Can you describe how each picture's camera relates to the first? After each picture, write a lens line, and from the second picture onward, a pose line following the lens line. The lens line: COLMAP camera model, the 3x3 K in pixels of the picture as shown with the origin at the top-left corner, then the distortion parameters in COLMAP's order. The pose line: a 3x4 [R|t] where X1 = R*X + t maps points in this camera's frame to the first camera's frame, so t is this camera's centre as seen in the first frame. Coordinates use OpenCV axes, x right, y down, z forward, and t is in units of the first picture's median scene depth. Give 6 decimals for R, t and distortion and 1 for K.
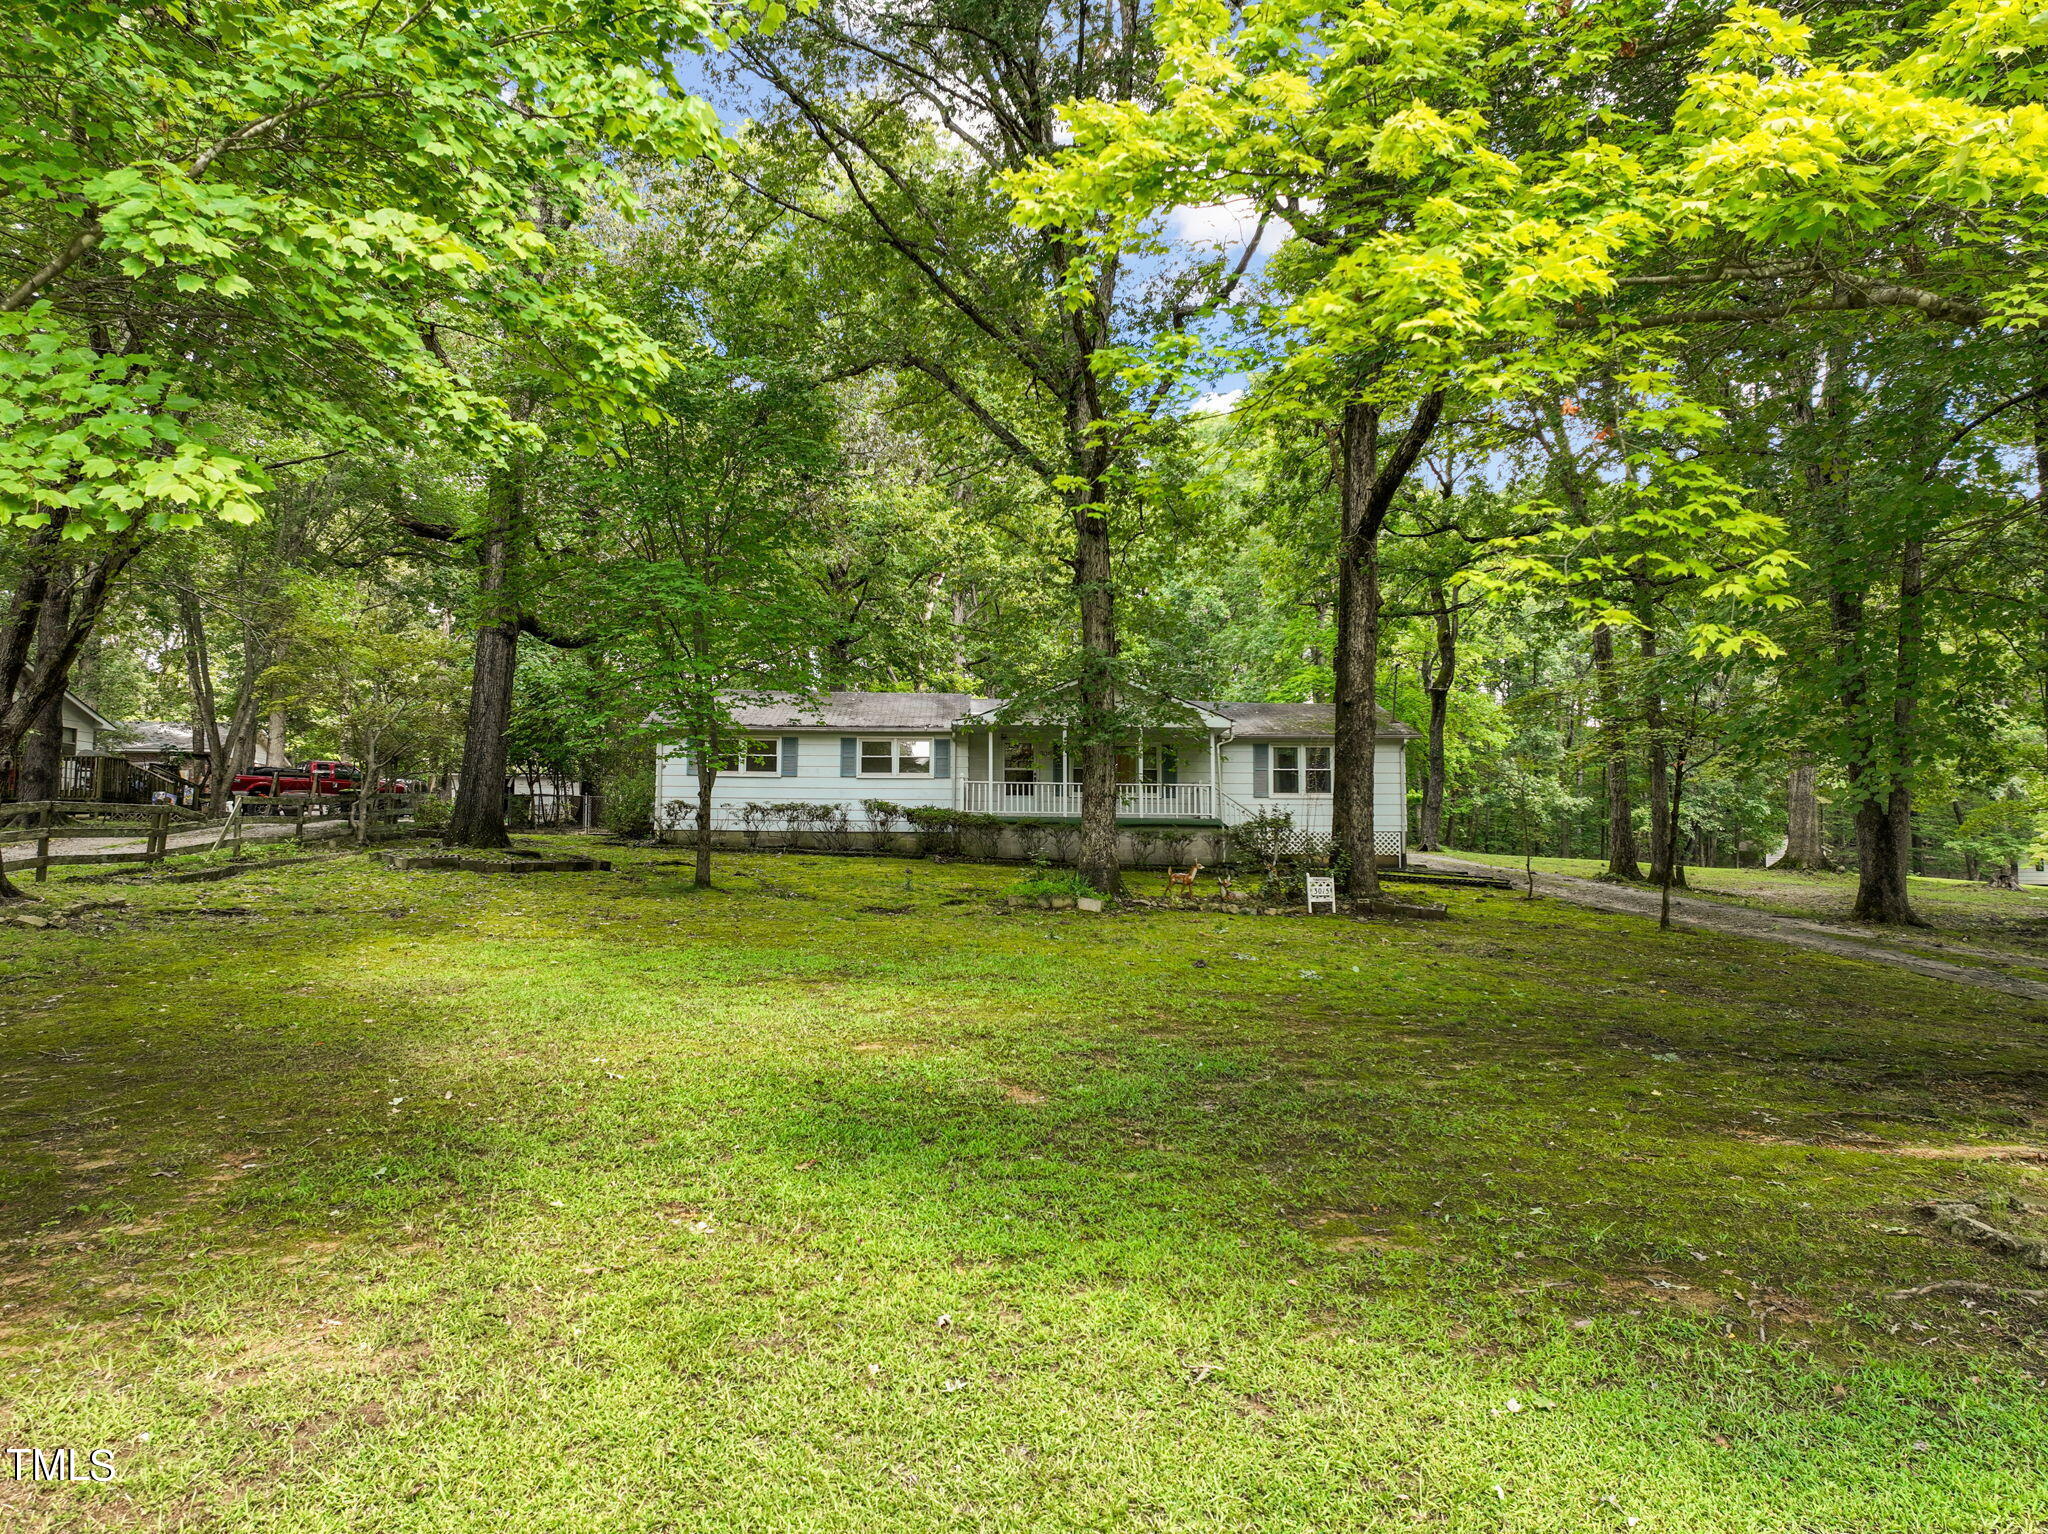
lens RADIAL K [[1443.9, 0, 1024.0], [0, 1443.9, 767.0], [0, 0, 1]] dist [-0.011335, 0.024454]
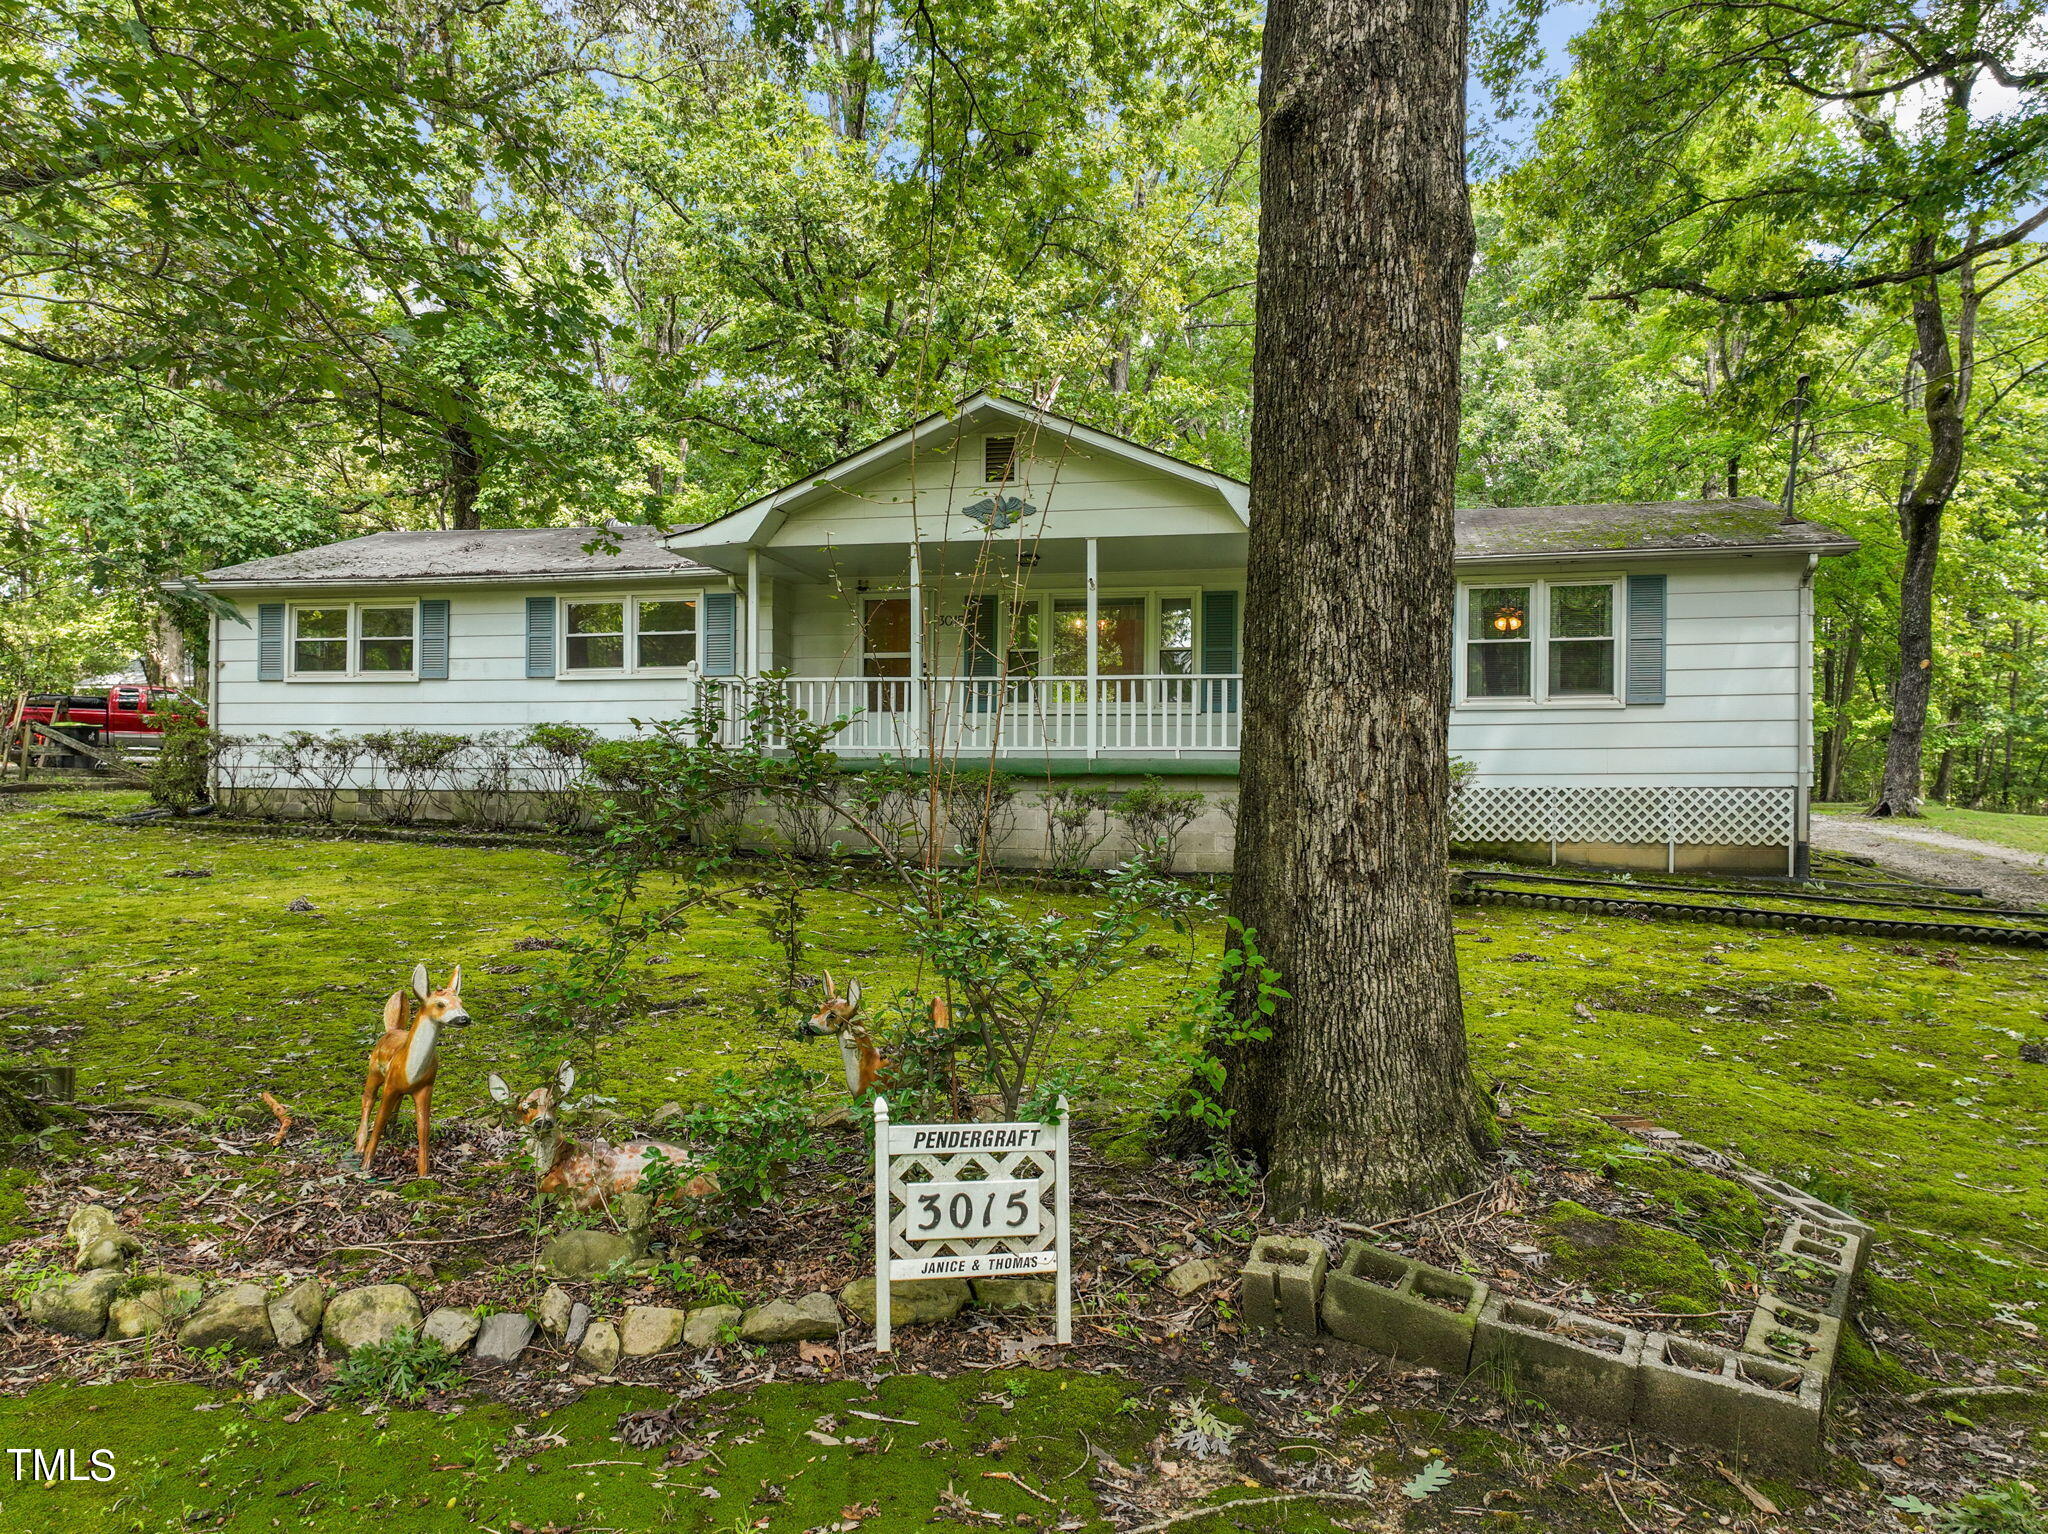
lens RADIAL K [[1511.7, 0, 1023.5], [0, 1511.7, 797.8], [0, 0, 1]] dist [0.000632, 0.002853]
pose [[0.965870, -0.001110, -0.259027, 0.167246], [0.016868, 0.998138, 0.058621, 0.020315], [0.258479, -0.060989, 0.964090, 0.554531]]
